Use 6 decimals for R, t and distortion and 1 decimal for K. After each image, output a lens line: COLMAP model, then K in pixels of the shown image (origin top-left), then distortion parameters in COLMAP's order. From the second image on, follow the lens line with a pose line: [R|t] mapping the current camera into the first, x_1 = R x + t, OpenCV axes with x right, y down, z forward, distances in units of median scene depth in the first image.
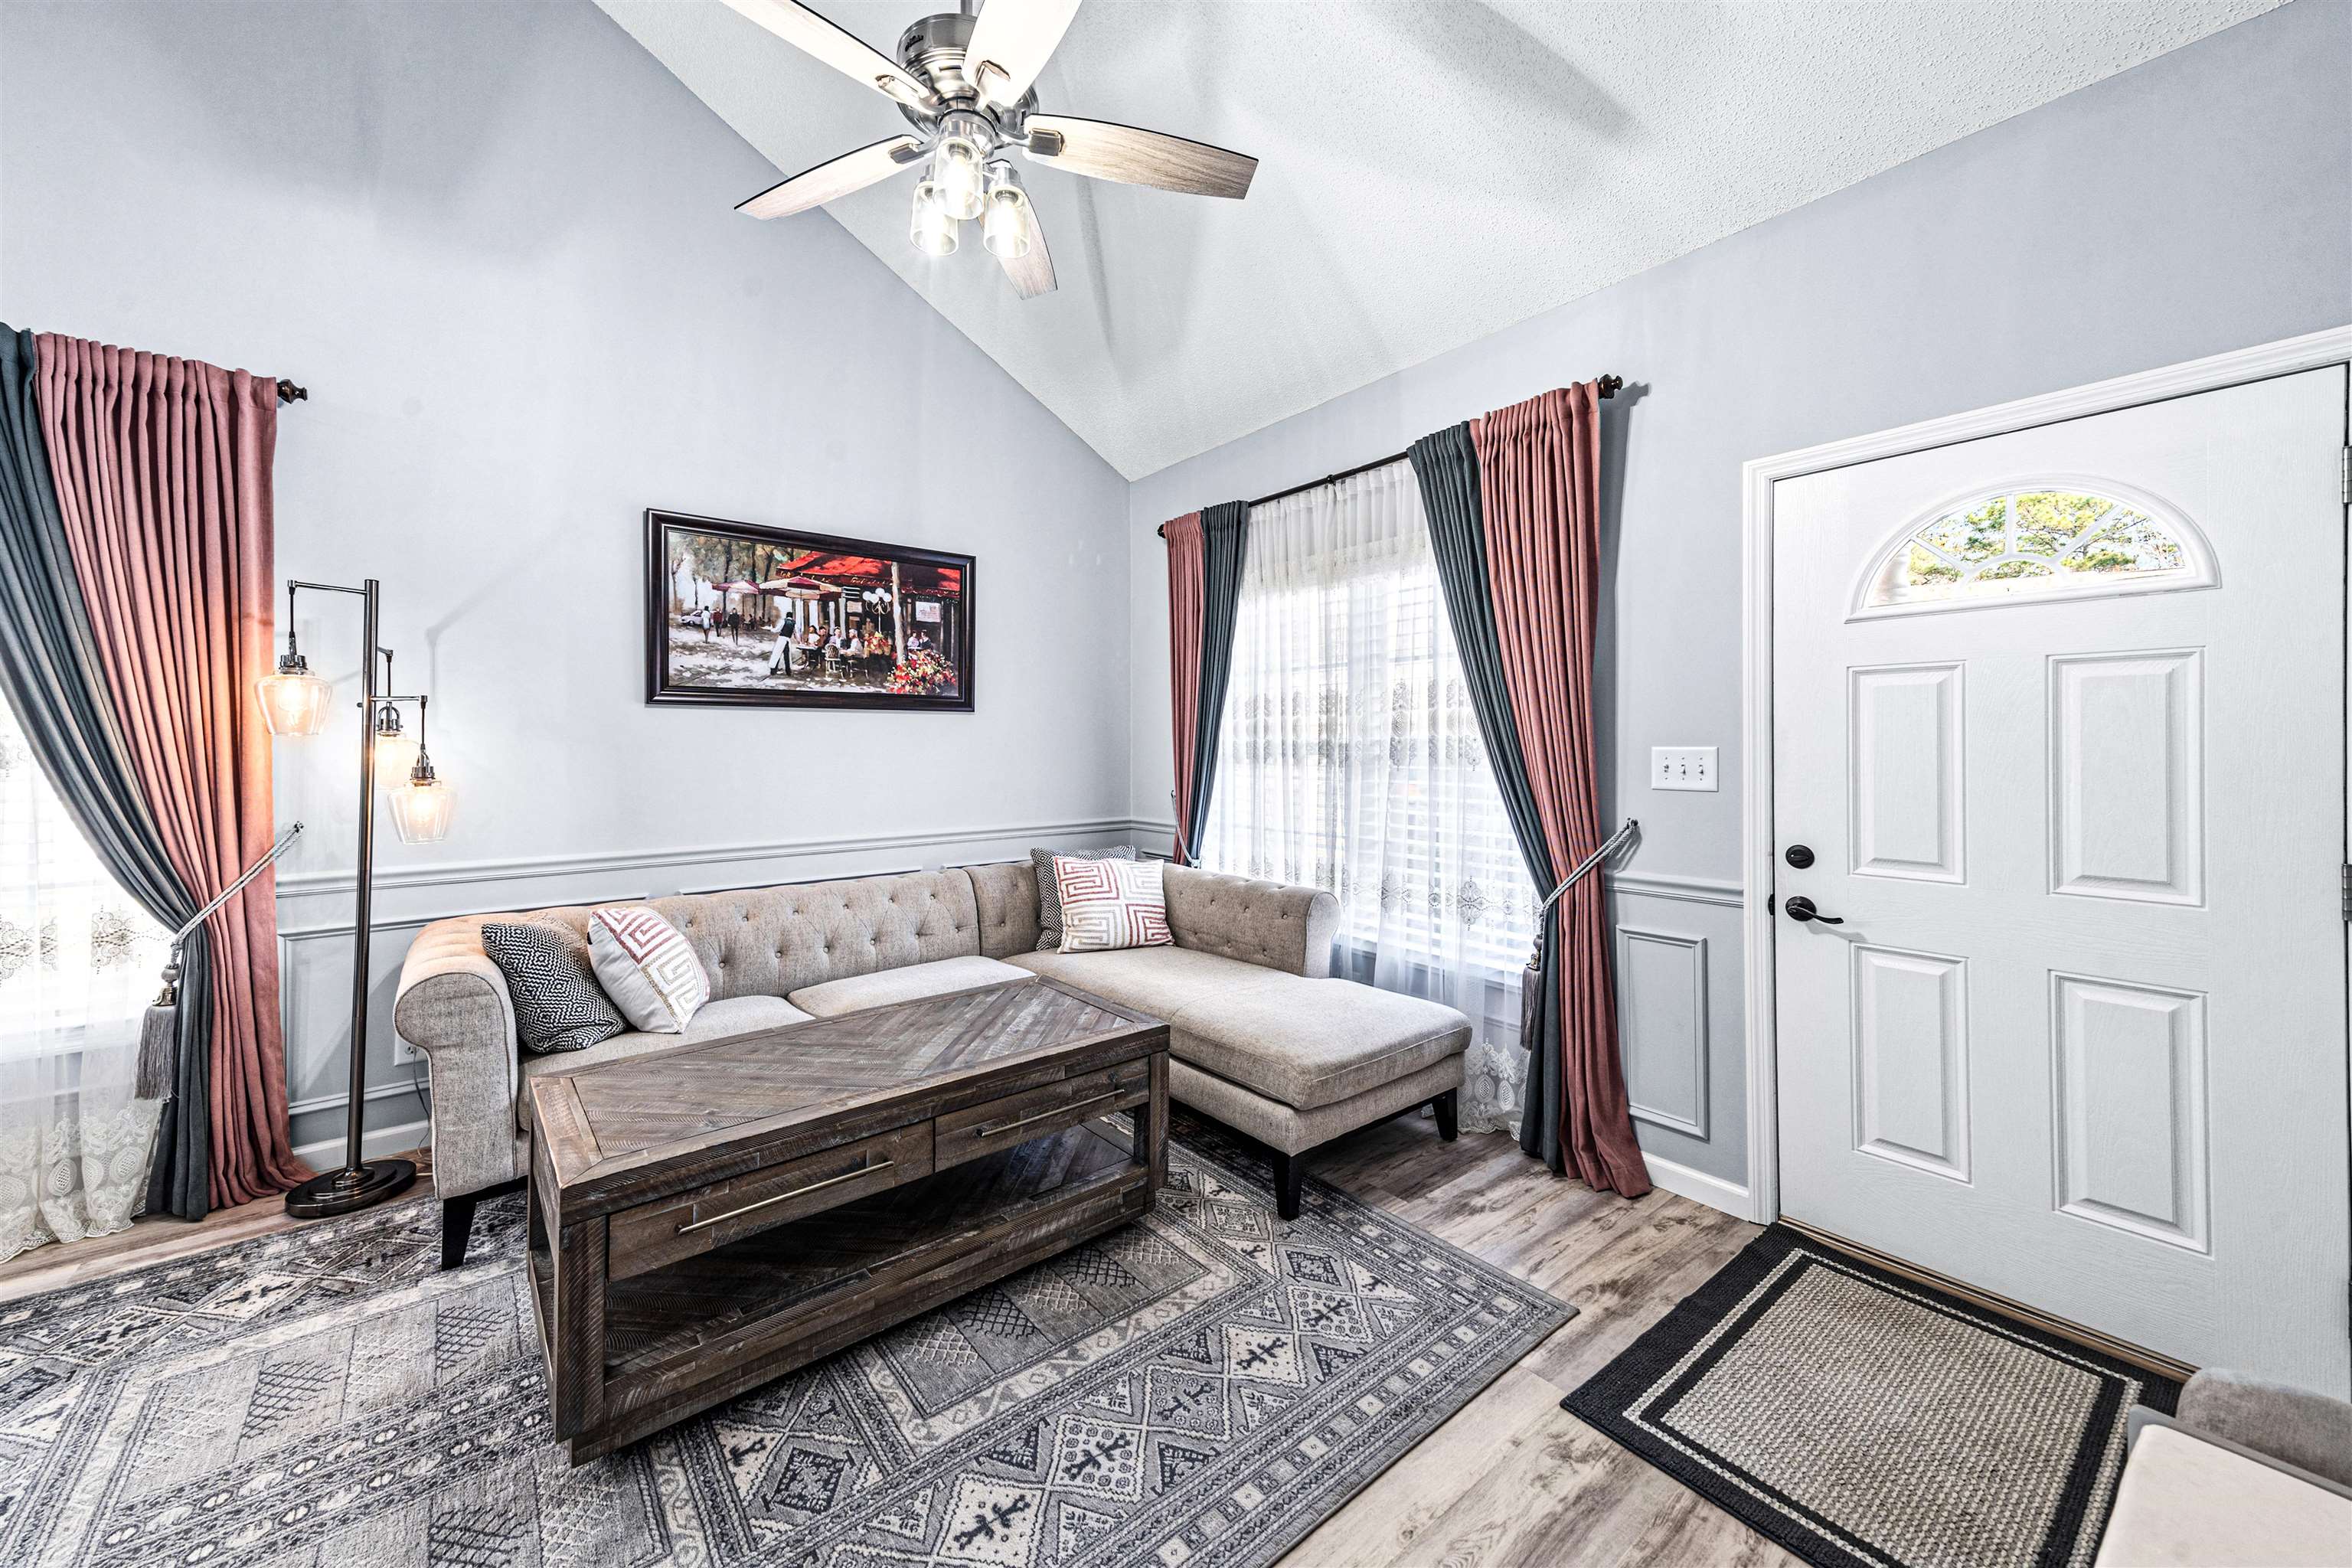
lens RADIAL K [[891.5, 0, 1174.5], [0, 891.5, 742.8], [0, 0, 1]] dist [0.027634, -0.000051]
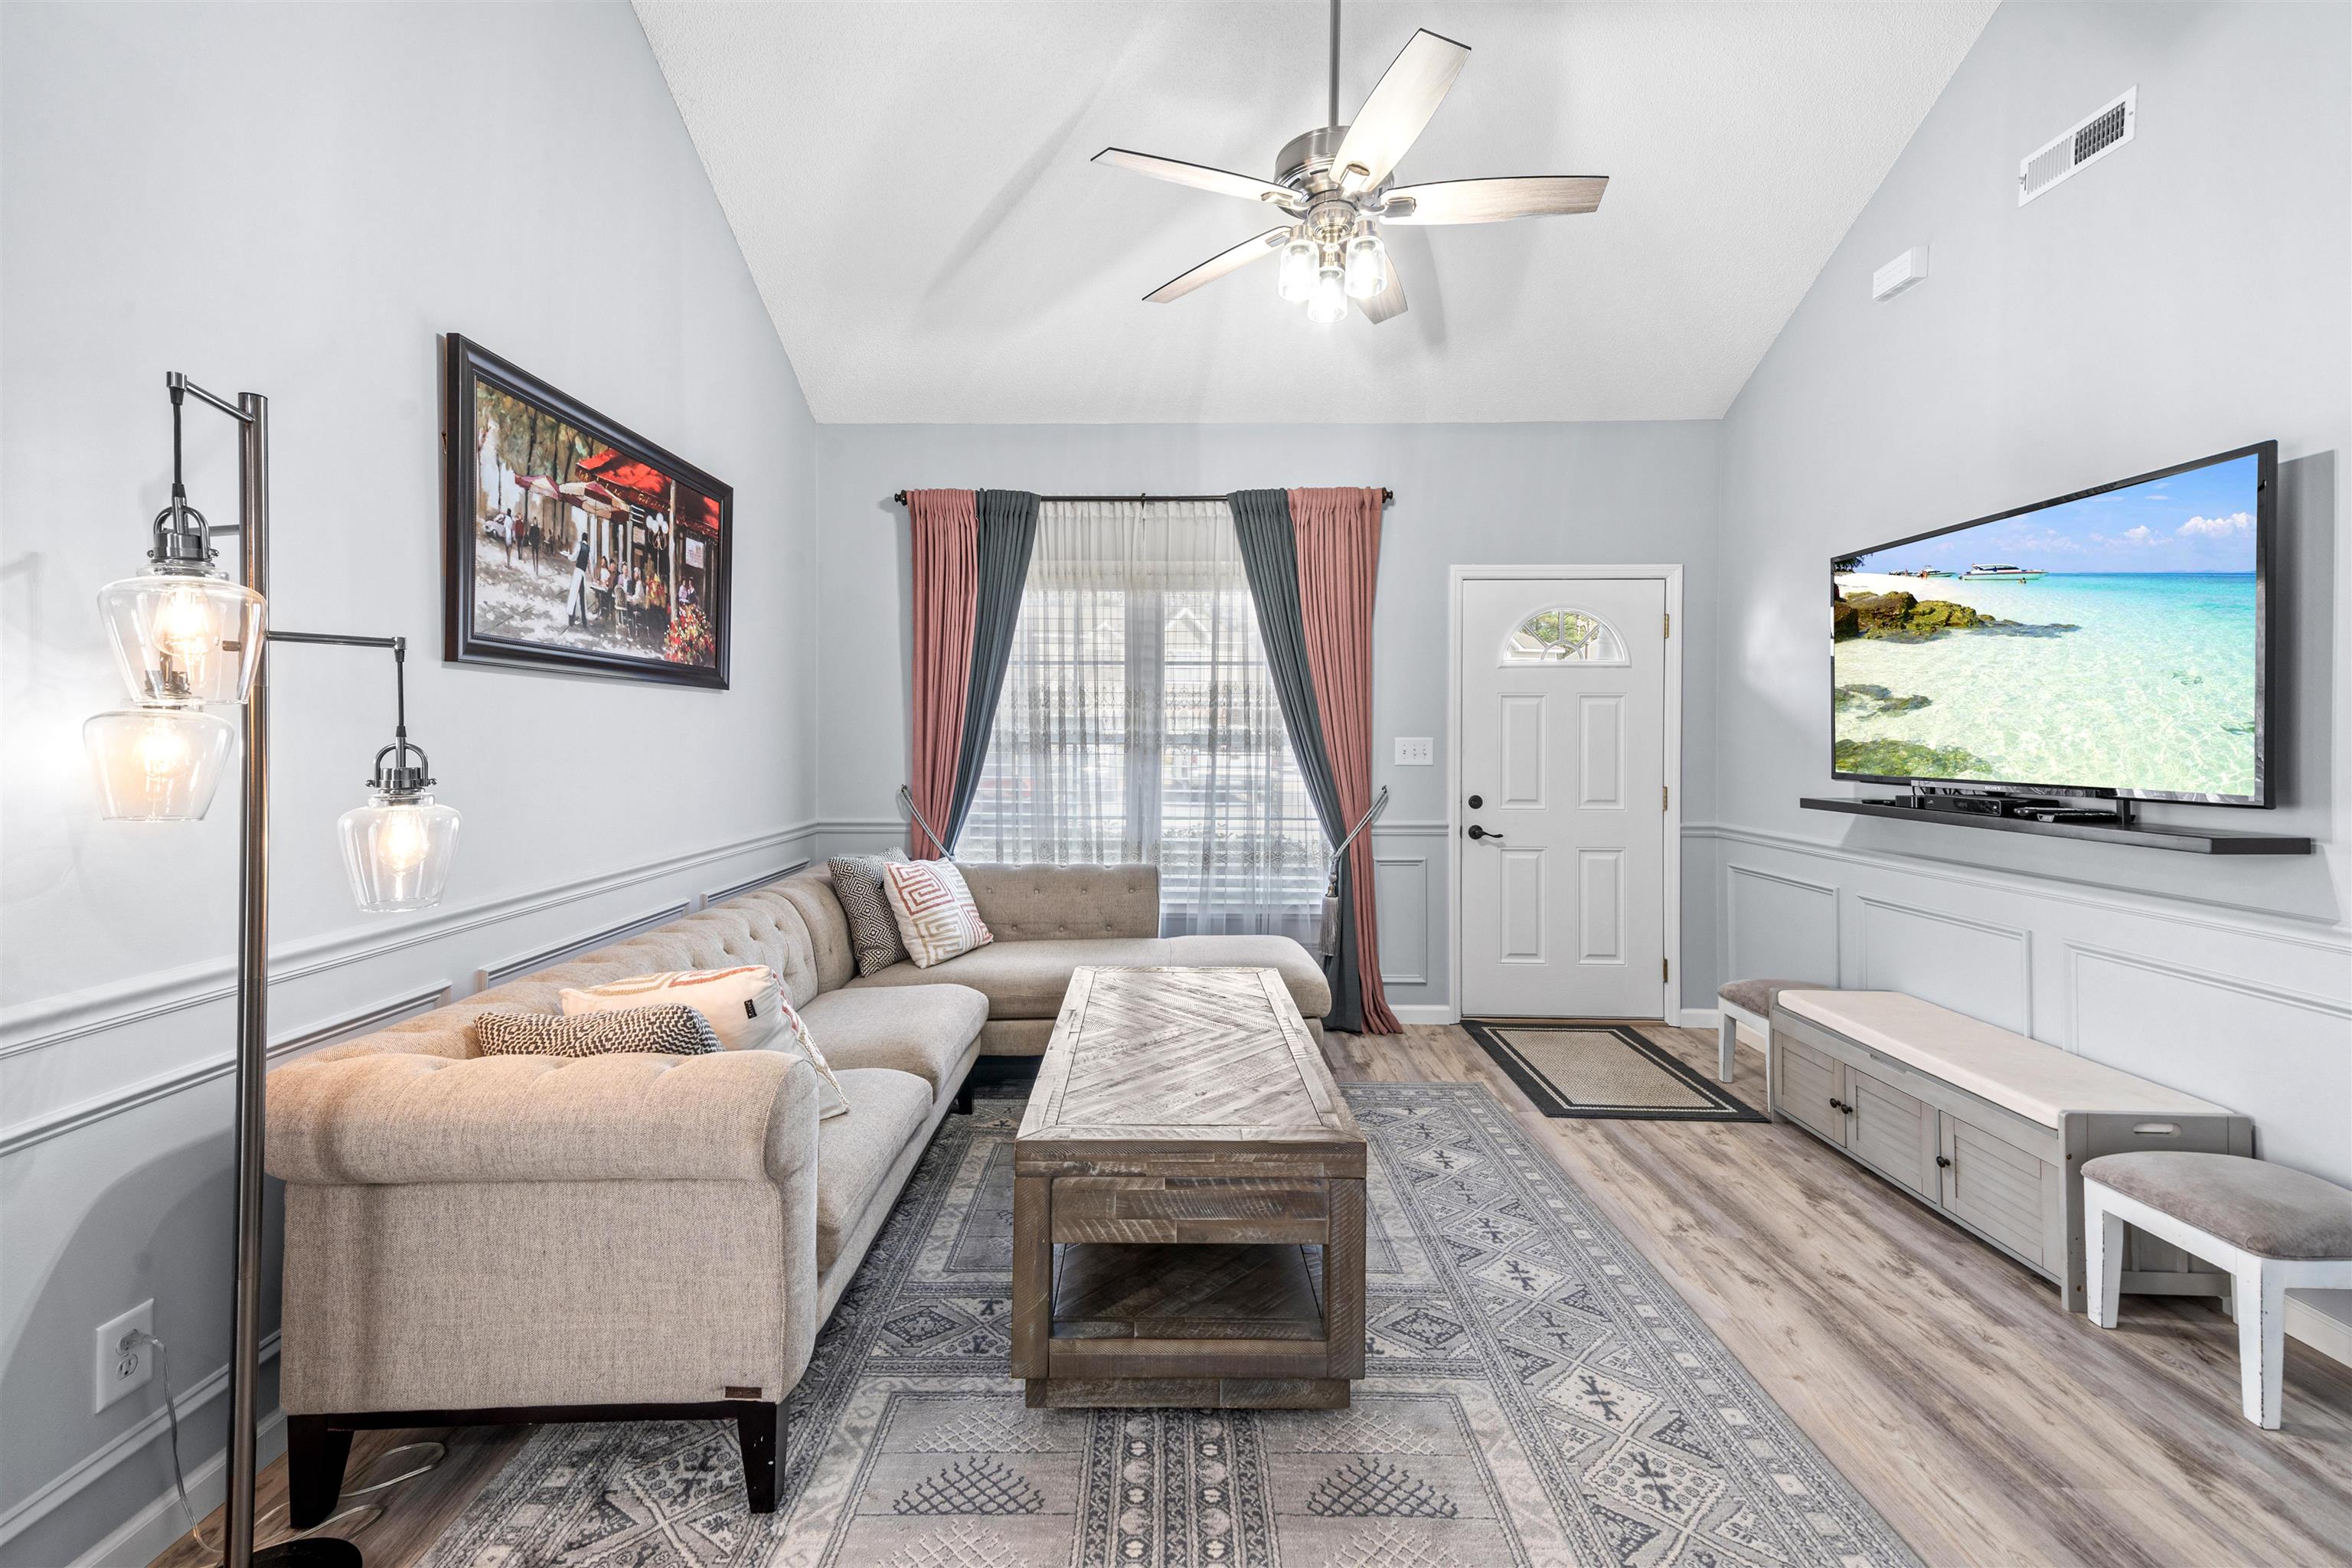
lens RADIAL K [[987.8, 0, 1172.9], [0, 987.8, 737.2], [0, 0, 1]] dist [0.033835, -0.000148]
pose [[0.614127, 0.002740, 0.789203, -0.764895], [-0.005910, 0.999982, 0.001127, 0.003101], [-0.789185, -0.005357, 0.614132, 0.199727]]
